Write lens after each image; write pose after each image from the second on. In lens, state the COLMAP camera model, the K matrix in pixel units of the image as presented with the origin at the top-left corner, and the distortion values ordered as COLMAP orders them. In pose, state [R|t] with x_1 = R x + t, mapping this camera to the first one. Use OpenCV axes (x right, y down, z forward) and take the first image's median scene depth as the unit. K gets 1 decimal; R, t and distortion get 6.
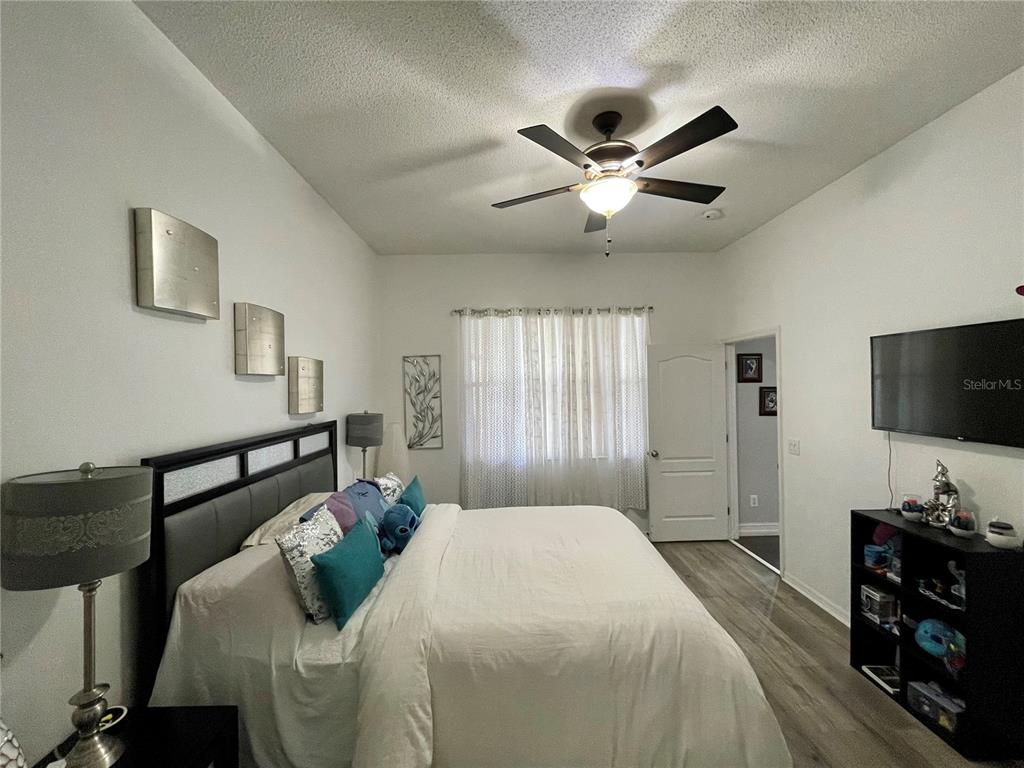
lens RADIAL K [[412.5, 0, 511.4], [0, 412.5, 383.4], [0, 0, 1]] dist [-0.002620, 0.000669]
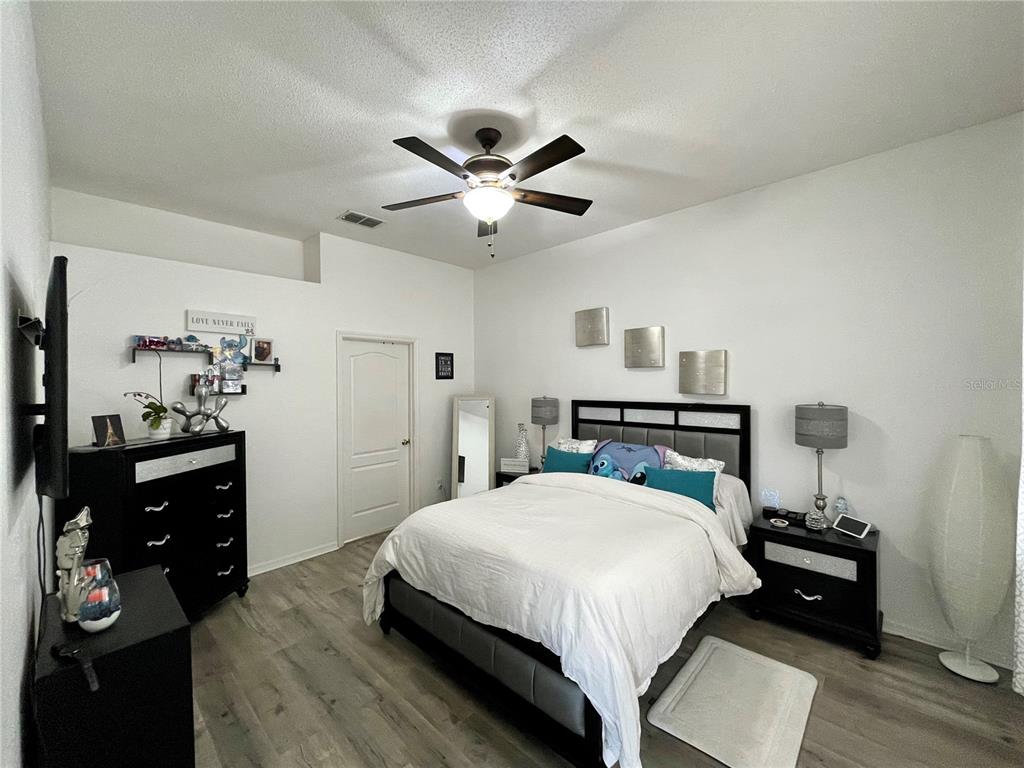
lens RADIAL K [[412.5, 0, 511.4], [0, 412.5, 383.4], [0, 0, 1]] dist [-0.002620, 0.000669]
pose [[-0.708829, 0.027351, -0.704850, 1.052800], [0.031133, 0.999487, 0.007475, 0.020081], [0.704693, -0.016646, -0.709317, 1.960070]]
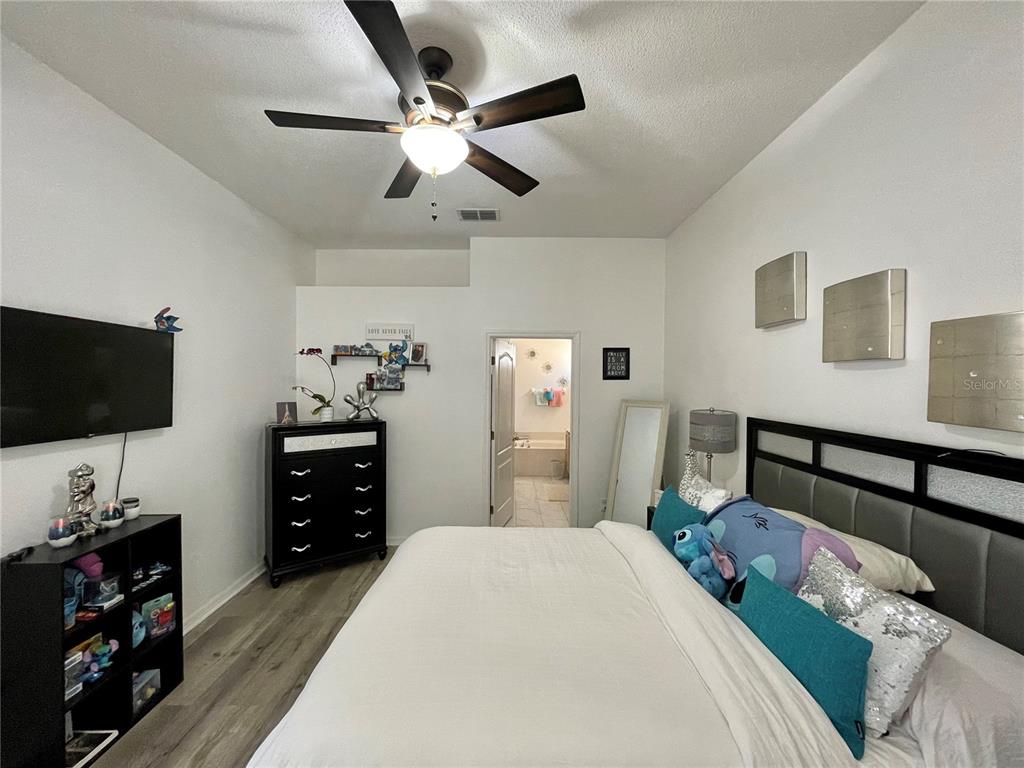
lens RADIAL K [[412.5, 0, 511.4], [0, 412.5, 383.4], [0, 0, 1]] dist [-0.002620, 0.000669]
pose [[-0.999605, 0.009878, 0.026297, 0.064587], [0.009703, 0.999930, -0.006791, 0.027522], [-0.026362, -0.006533, -0.999631, 1.973516]]
